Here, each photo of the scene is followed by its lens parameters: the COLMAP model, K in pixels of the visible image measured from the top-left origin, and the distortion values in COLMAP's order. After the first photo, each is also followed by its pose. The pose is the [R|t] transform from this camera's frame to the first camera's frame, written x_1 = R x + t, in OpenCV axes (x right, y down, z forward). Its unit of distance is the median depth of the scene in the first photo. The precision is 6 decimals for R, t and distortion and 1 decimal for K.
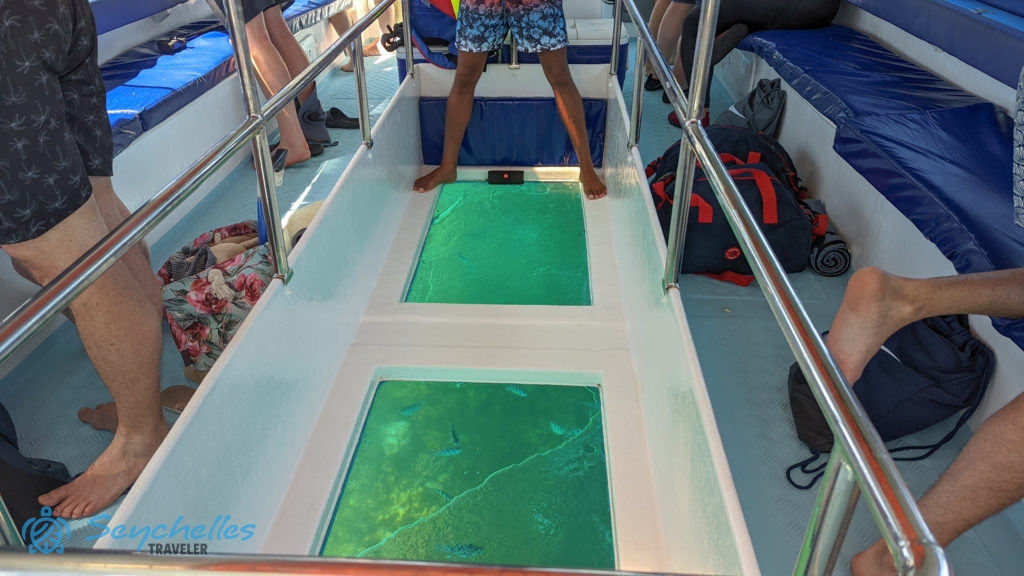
lens RADIAL K [[715.6, 0, 502.8], [0, 715.6, 287.3], [0, 0, 1]] dist [0.046274, -0.045153]
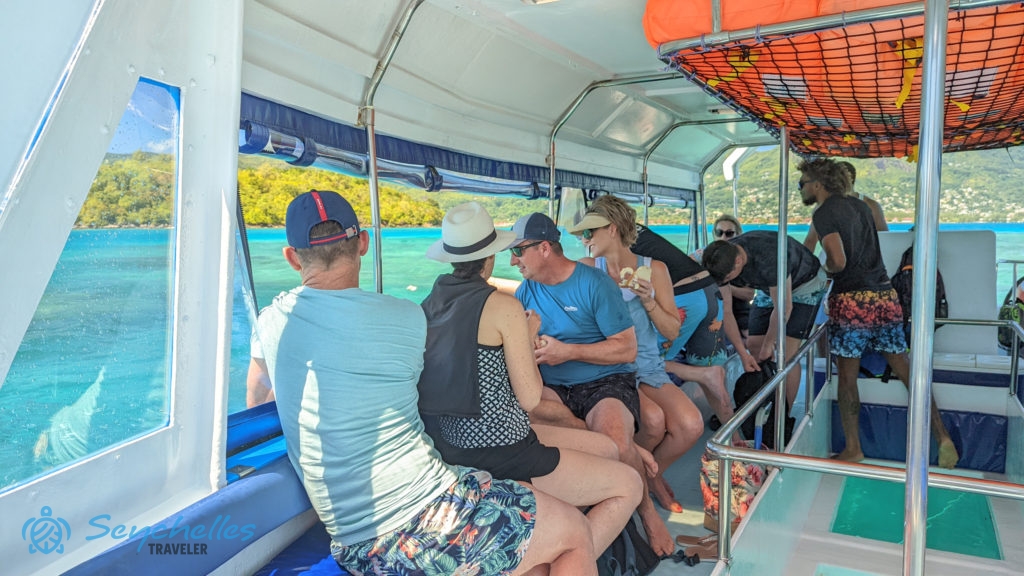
lens RADIAL K [[715.6, 0, 504.8], [0, 715.6, 293.5], [0, 0, 1]] dist [0.046274, -0.045153]
pose [[0.893088, 0.020862, -0.449399, -0.125505], [-0.215134, 0.897111, -0.385888, 0.386136], [0.395110, 0.441313, 0.805687, -0.740363]]
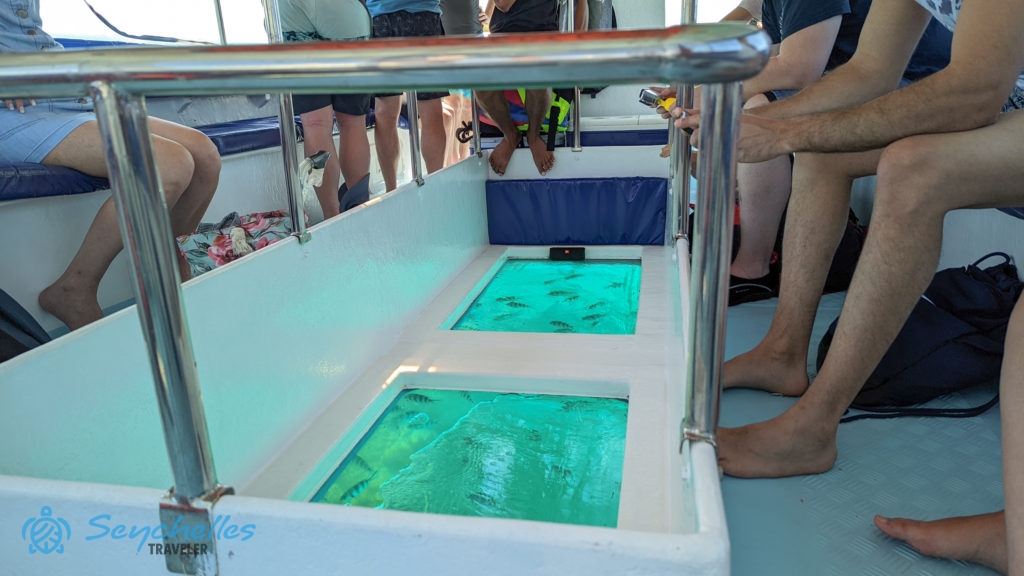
lens RADIAL K [[715.6, 0, 516.1], [0, 715.6, 298.0], [0, 0, 1]] dist [0.046274, -0.045153]
pose [[0.991070, 0.015384, -0.132456, 0.137646], [-0.045580, 0.972576, -0.228076, 0.286132], [0.125314, 0.232076, 0.964592, 0.060685]]
